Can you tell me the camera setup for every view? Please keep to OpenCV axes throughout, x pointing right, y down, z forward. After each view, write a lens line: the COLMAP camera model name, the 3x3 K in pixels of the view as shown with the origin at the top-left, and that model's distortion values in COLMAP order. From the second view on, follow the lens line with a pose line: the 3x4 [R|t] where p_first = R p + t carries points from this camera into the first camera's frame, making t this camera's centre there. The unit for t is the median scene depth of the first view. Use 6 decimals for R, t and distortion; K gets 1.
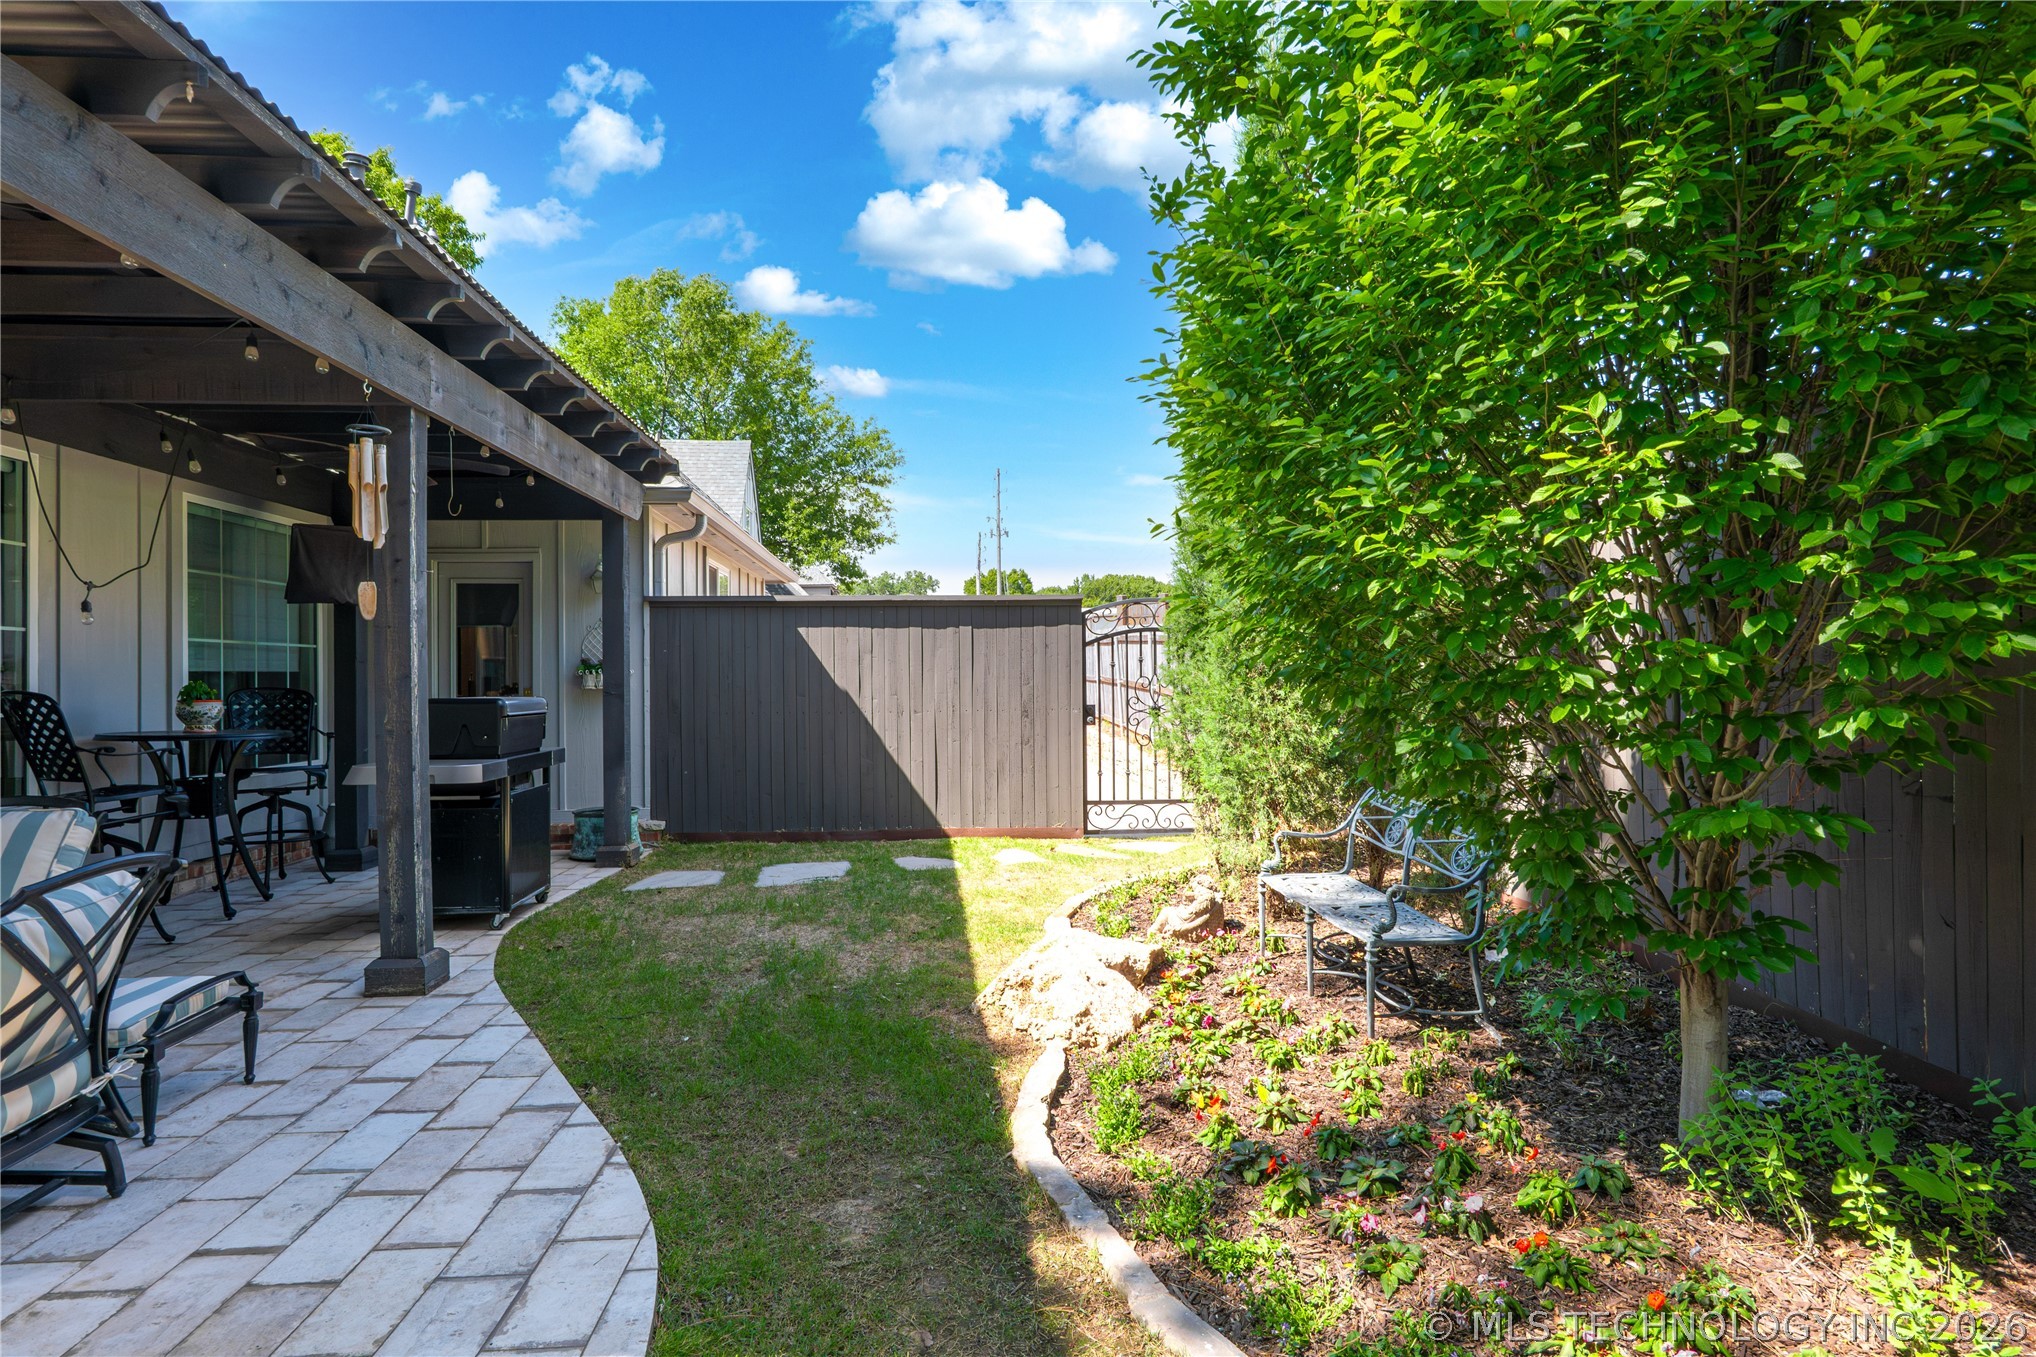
lens RADIAL K [[1076.9, 0, 1025.1], [0, 1076.9, 679.2], [0, 0, 1]] dist [-0.023926, 0.013198]
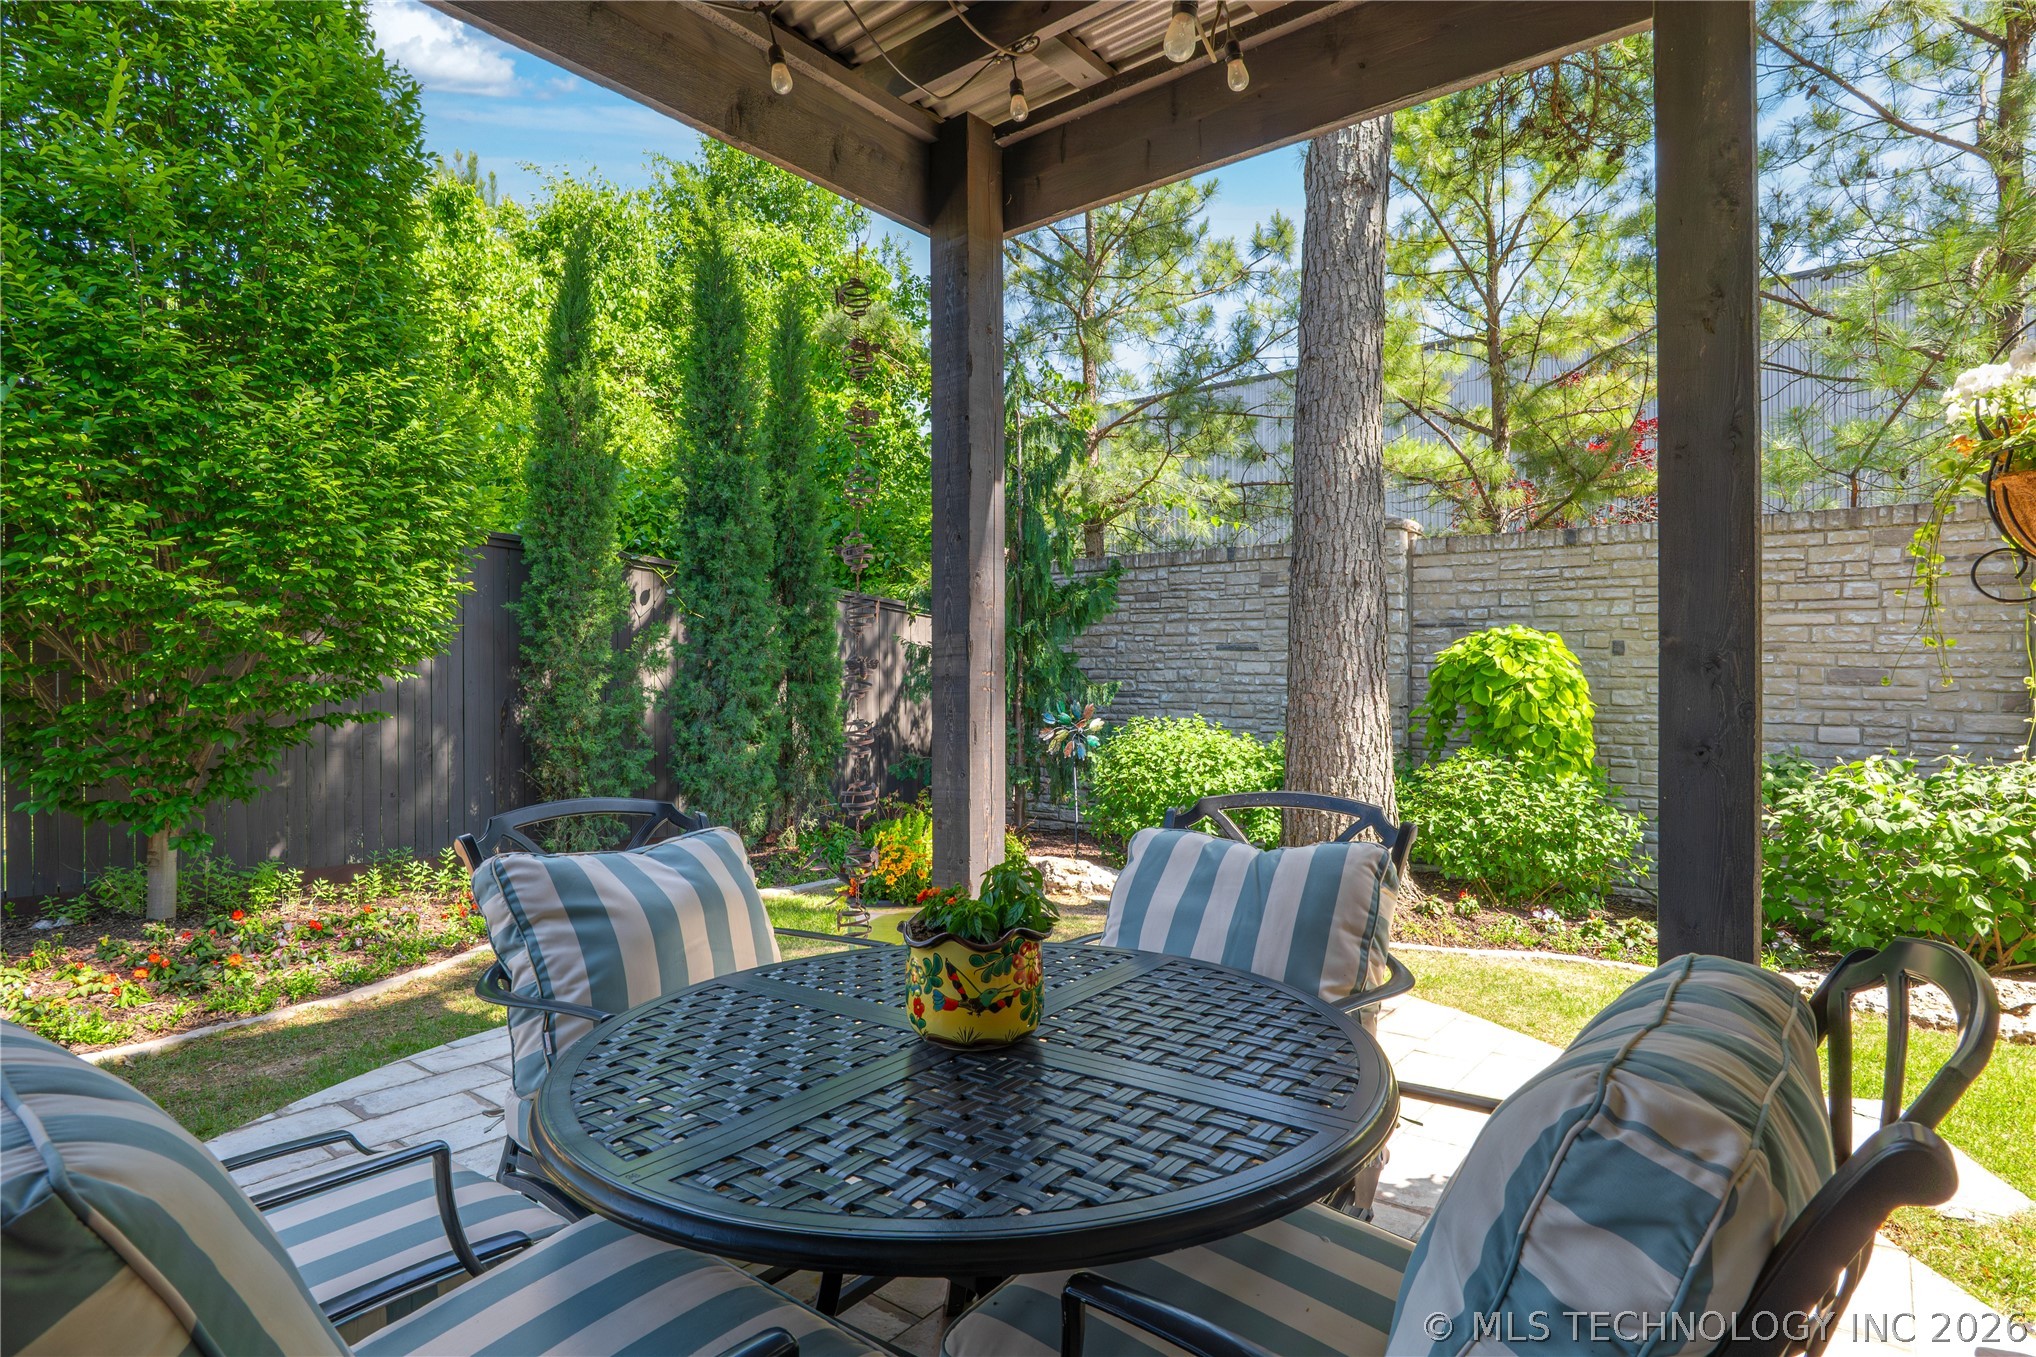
lens RADIAL K [[1076.7, 0, 1029.7], [0, 1076.7, 680.5], [0, 0, 1]] dist [-0.017572, 0.012154]
pose [[-0.733236, 0.009289, 0.679911, -0.727059], [0.007800, 0.999956, -0.005249, 0.026110], [-0.679929, 0.001454, -0.733276, 0.575591]]
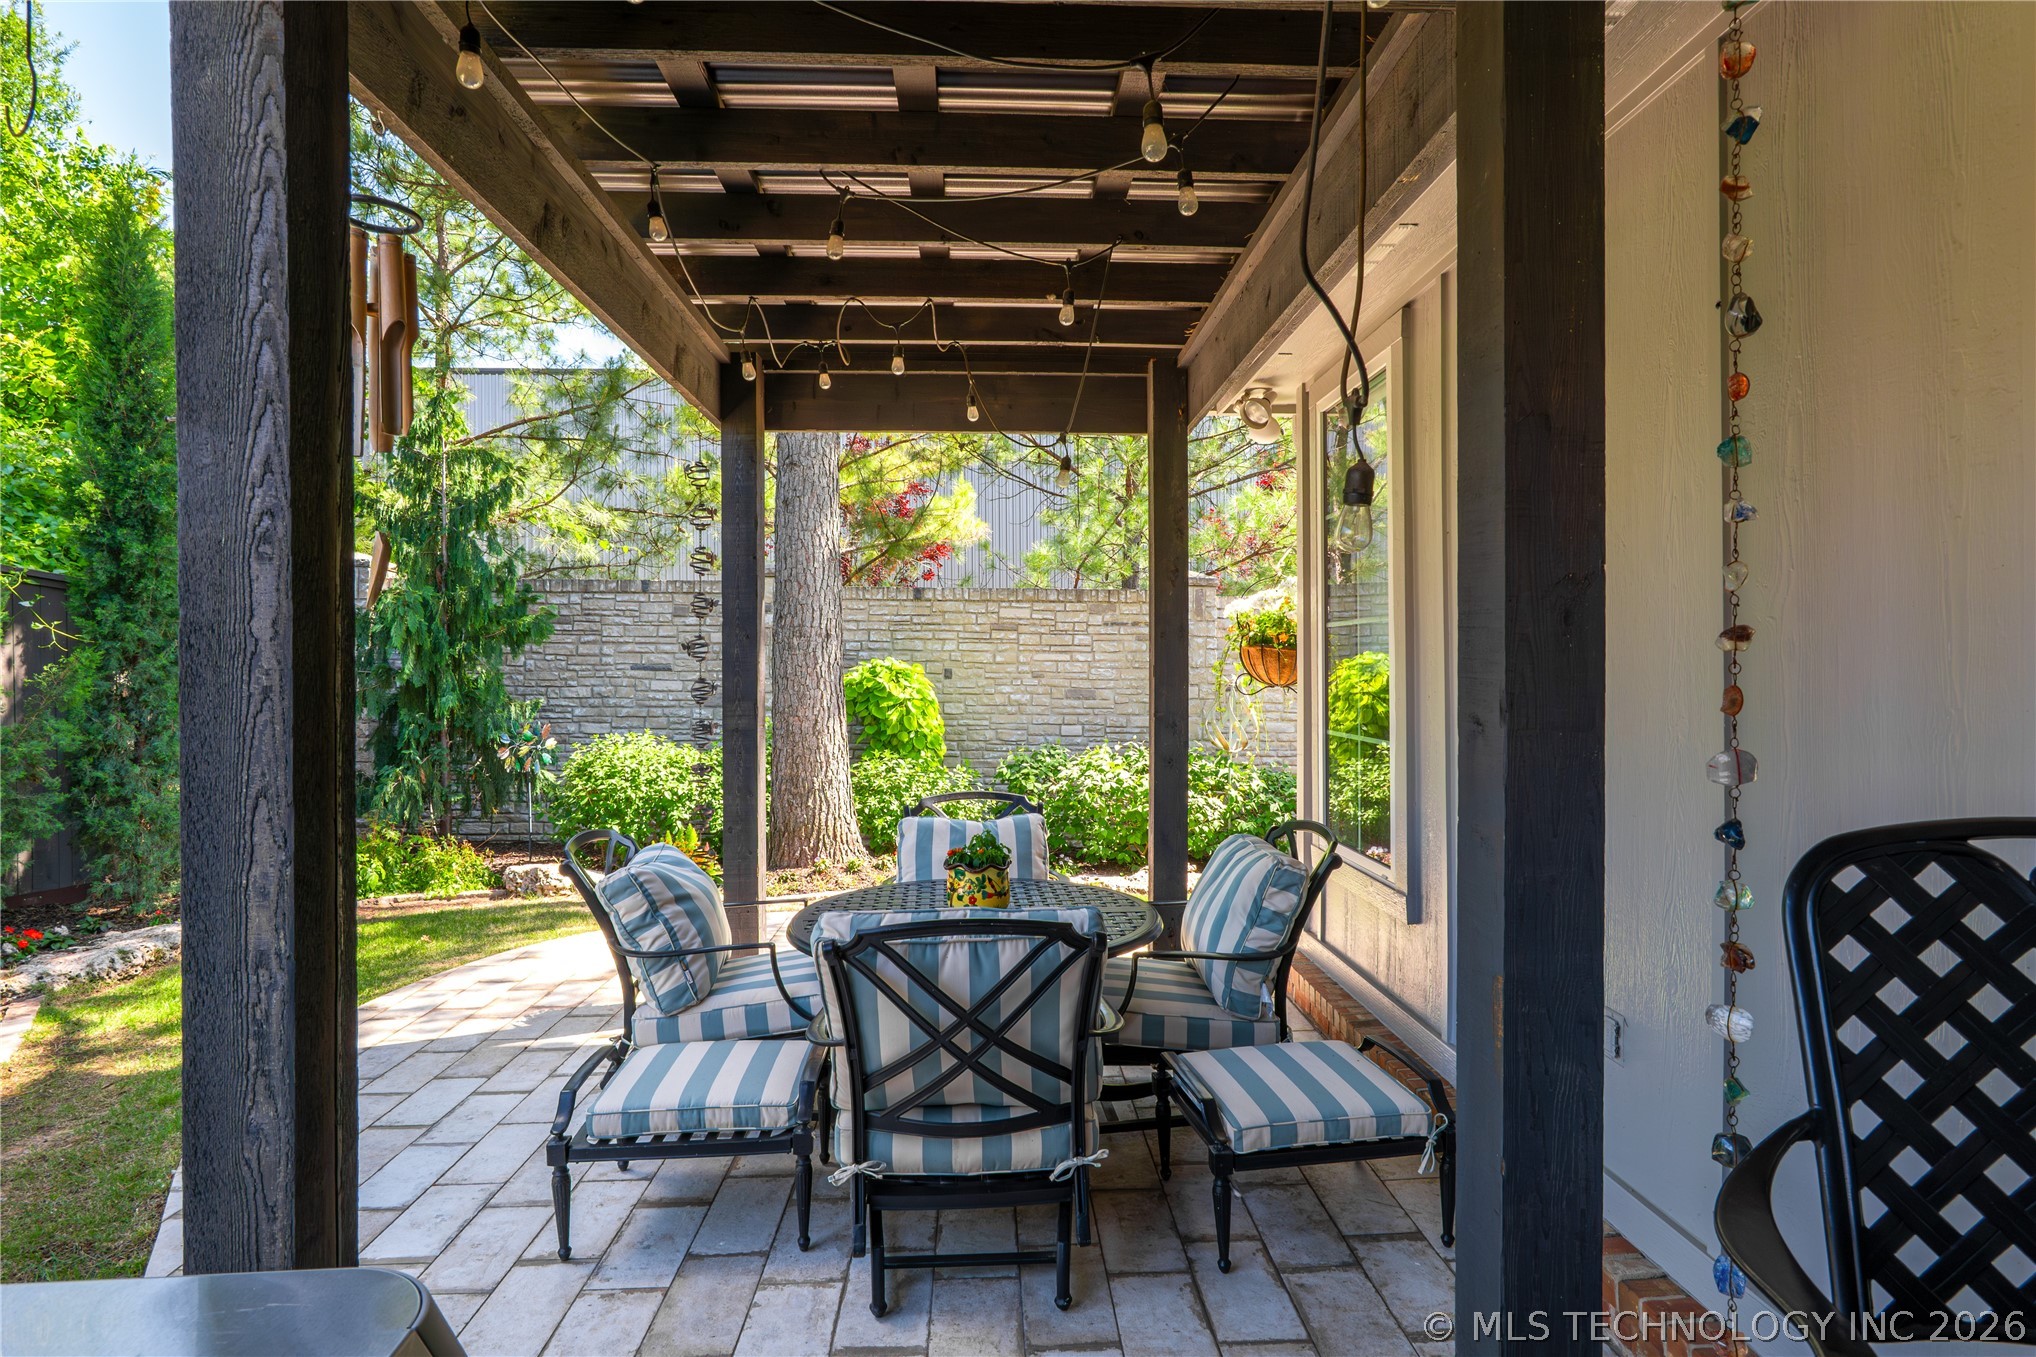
lens RADIAL K [[1078.4, 0, 1018.0], [0, 1078.4, 678.5], [0, 0, 1]] dist [-0.028729, 0.028175]
pose [[-0.998834, 0.008619, 0.047502, -0.594369], [0.009101, 0.999909, 0.009926, -0.017987], [-0.047413, 0.010346, -0.998822, 0.950185]]
